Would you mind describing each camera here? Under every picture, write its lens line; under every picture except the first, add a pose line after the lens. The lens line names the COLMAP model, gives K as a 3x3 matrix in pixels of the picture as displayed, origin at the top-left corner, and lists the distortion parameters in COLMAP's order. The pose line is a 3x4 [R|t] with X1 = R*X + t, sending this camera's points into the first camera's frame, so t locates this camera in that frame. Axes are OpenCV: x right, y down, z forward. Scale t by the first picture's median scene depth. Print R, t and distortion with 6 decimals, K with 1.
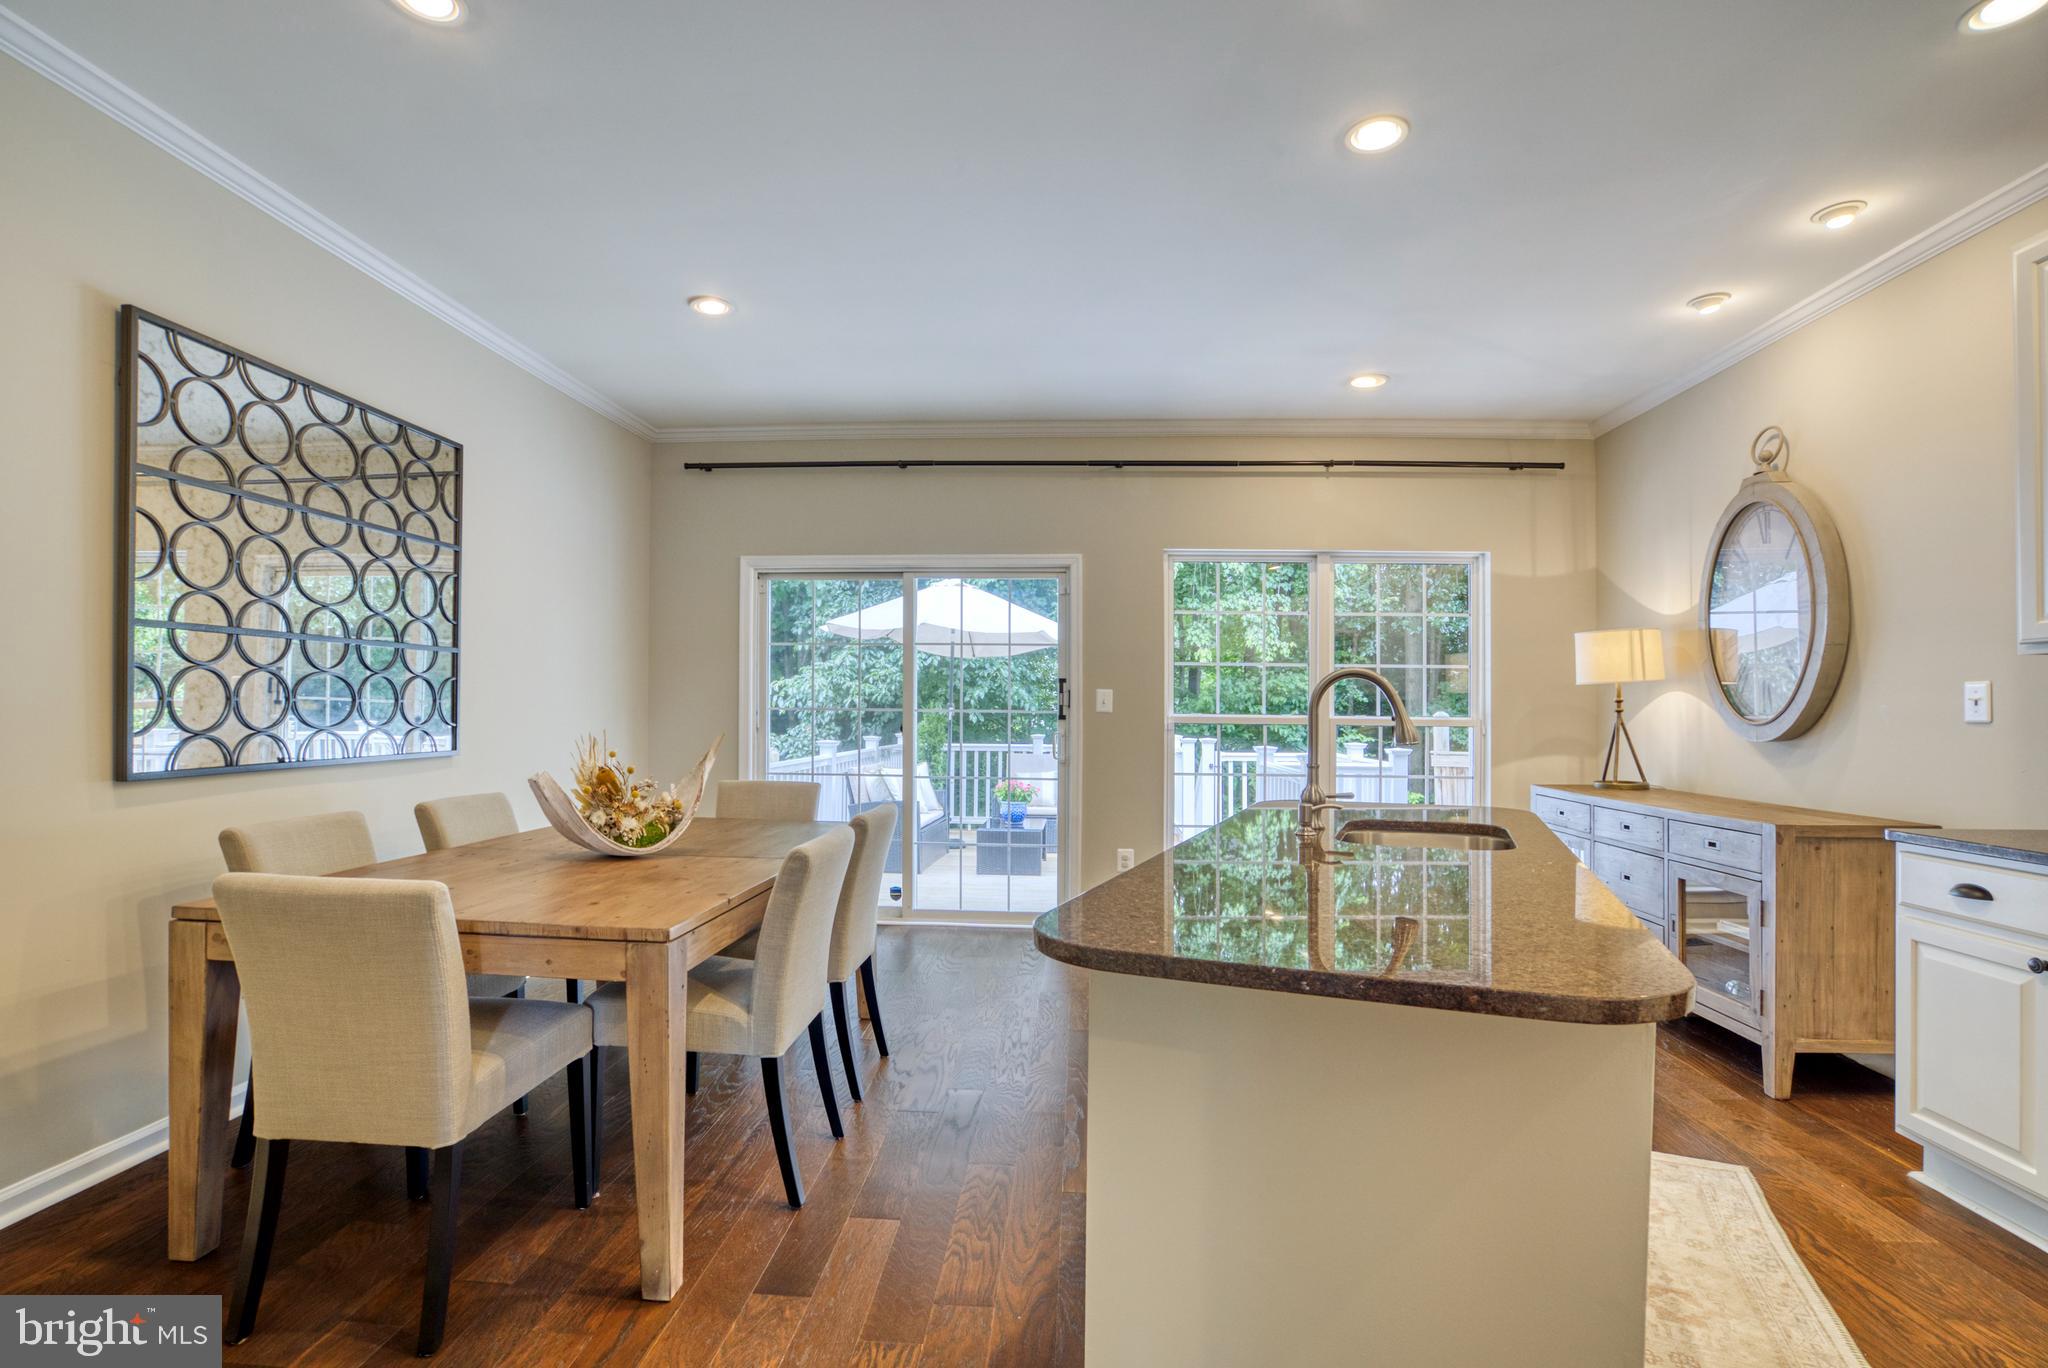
lens RADIAL K [[968.7, 0, 1015.5], [0, 968.7, 734.9], [0, 0, 1]] dist [-0.056074, 0.020319]
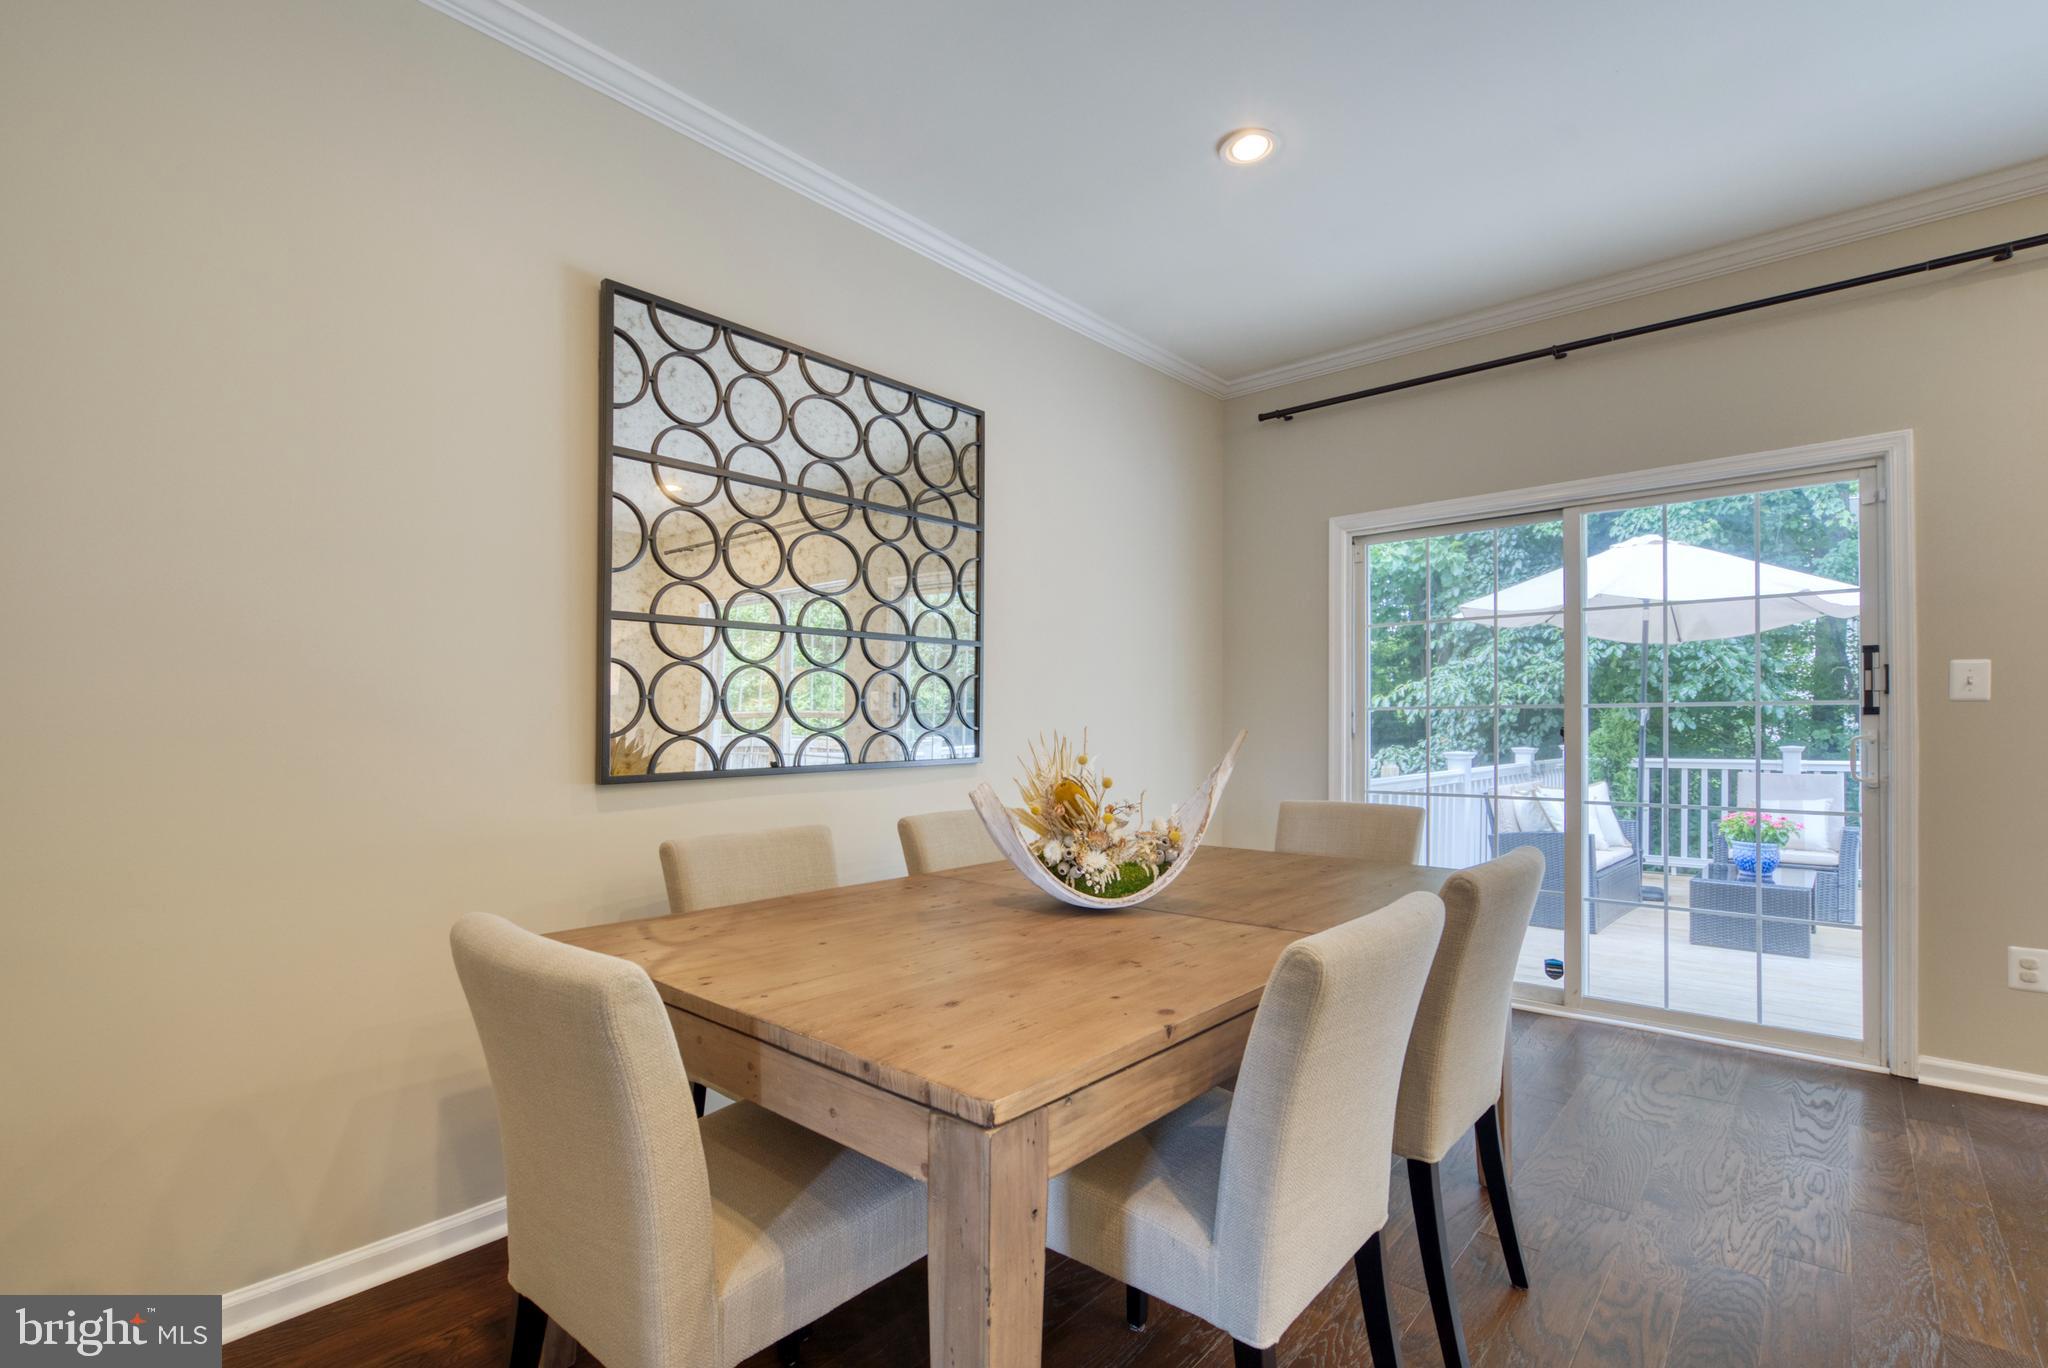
lens RADIAL K [[950.5, 0, 1020.7], [0, 950.5, 732.9], [0, 0, 1]] dist [-0.001526, 0.000211]
pose [[0.799161, -0.009667, -0.601040, -0.026438], [-0.001768, 0.999829, -0.018431, 0.009999], [0.601115, 0.015792, 0.799007, 0.321727]]
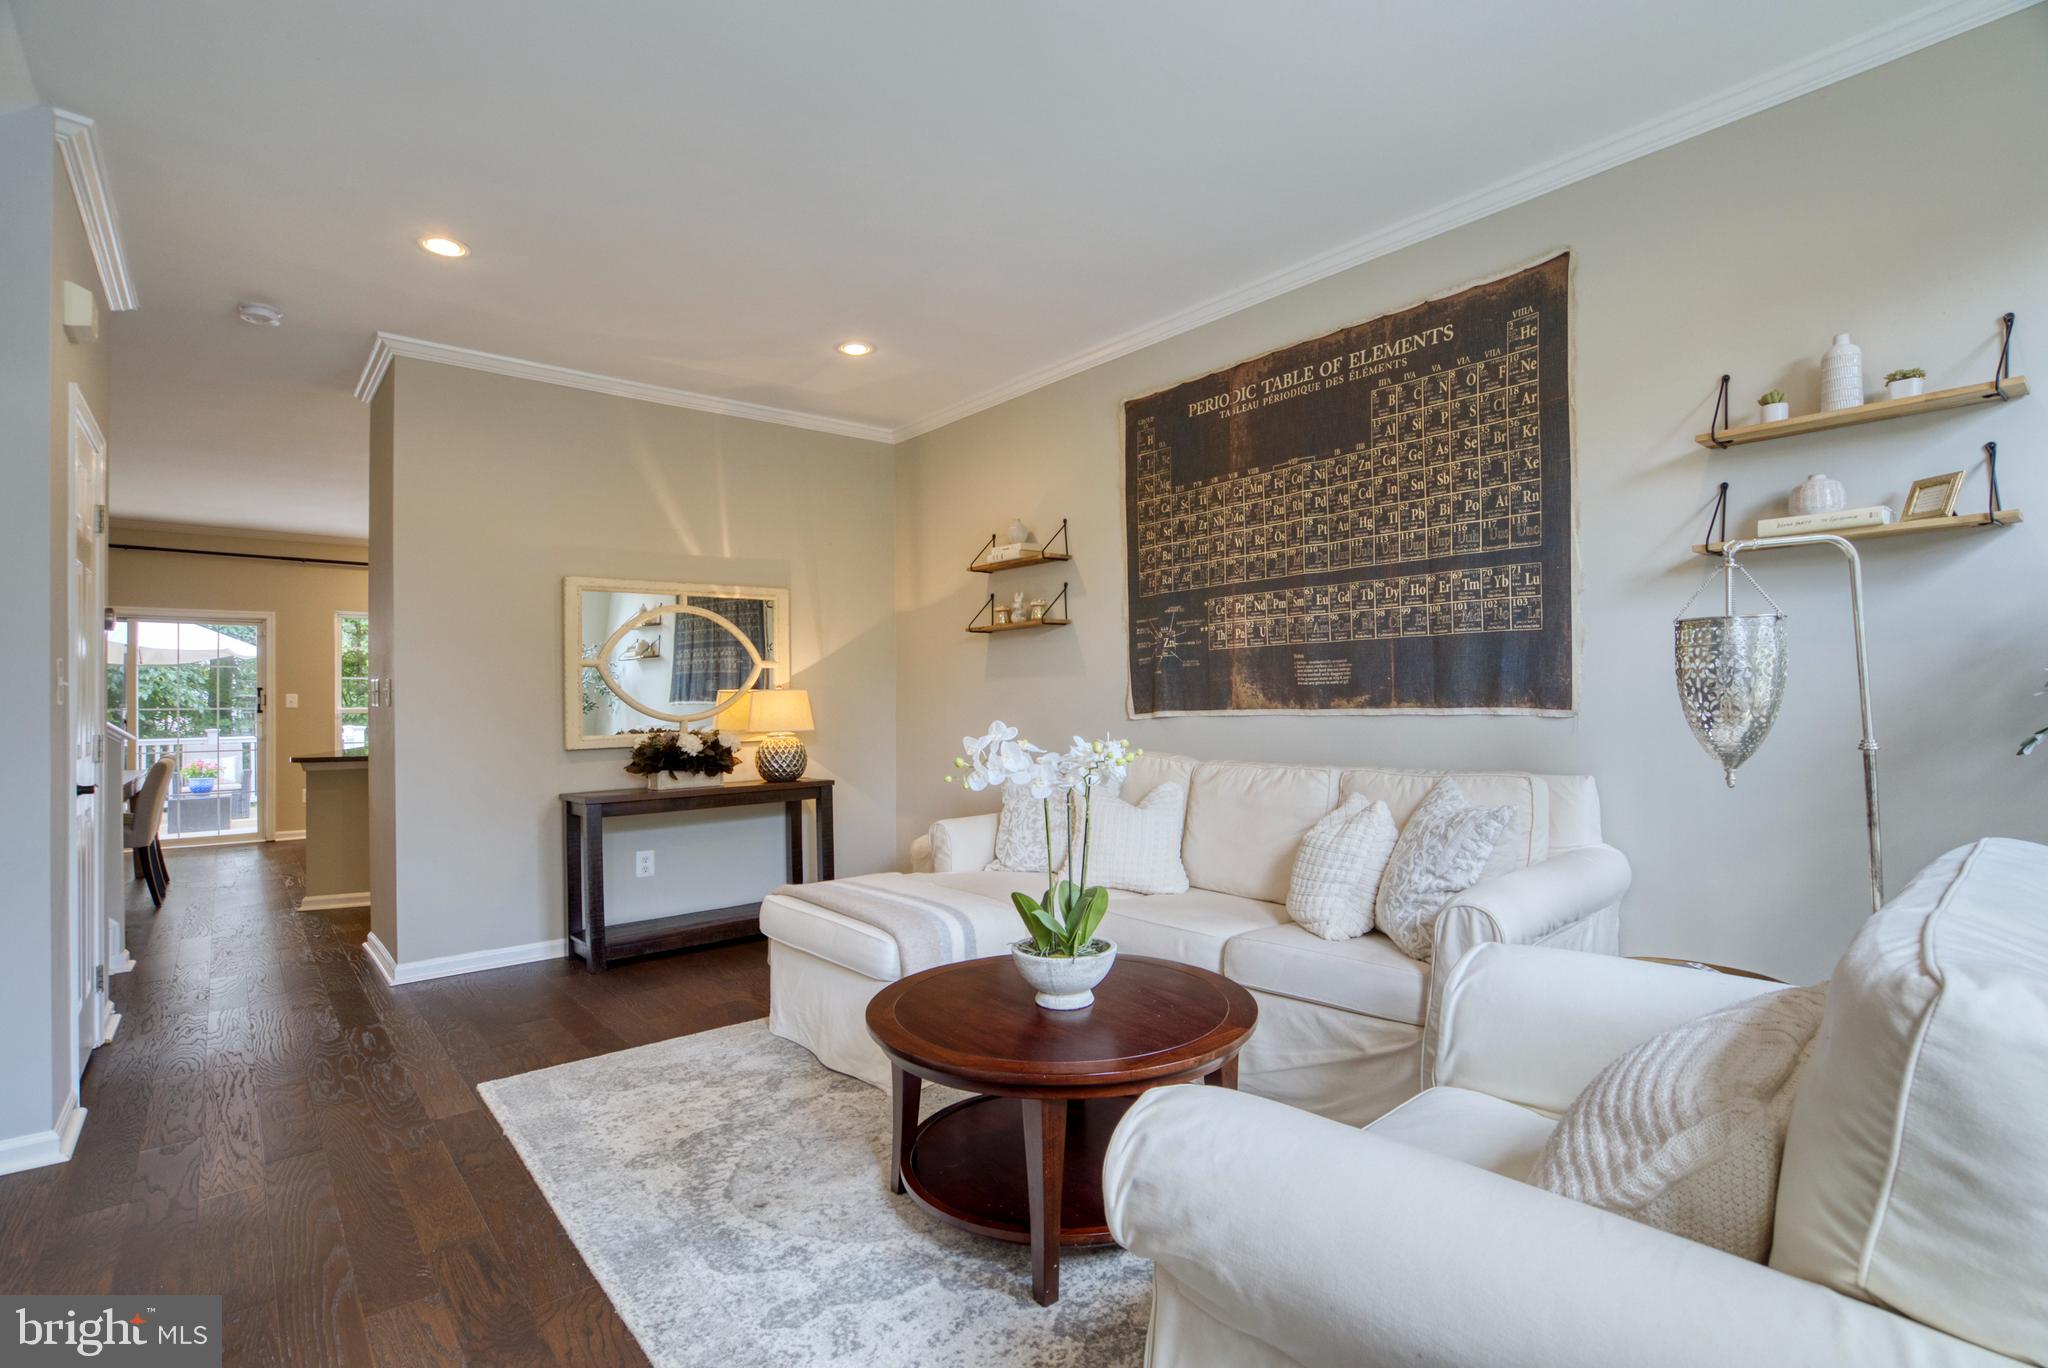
lens RADIAL K [[976.4, 0, 1023.0], [0, 976.4, 689.7], [0, 0, 1]] dist [-0.060484, 0.025129]
pose [[0.714322, -0.008794, 0.699762, -0.215160], [0.036159, 0.999049, -0.024357, 0.043396], [-0.698883, 0.042702, 0.713960, -1.469542]]
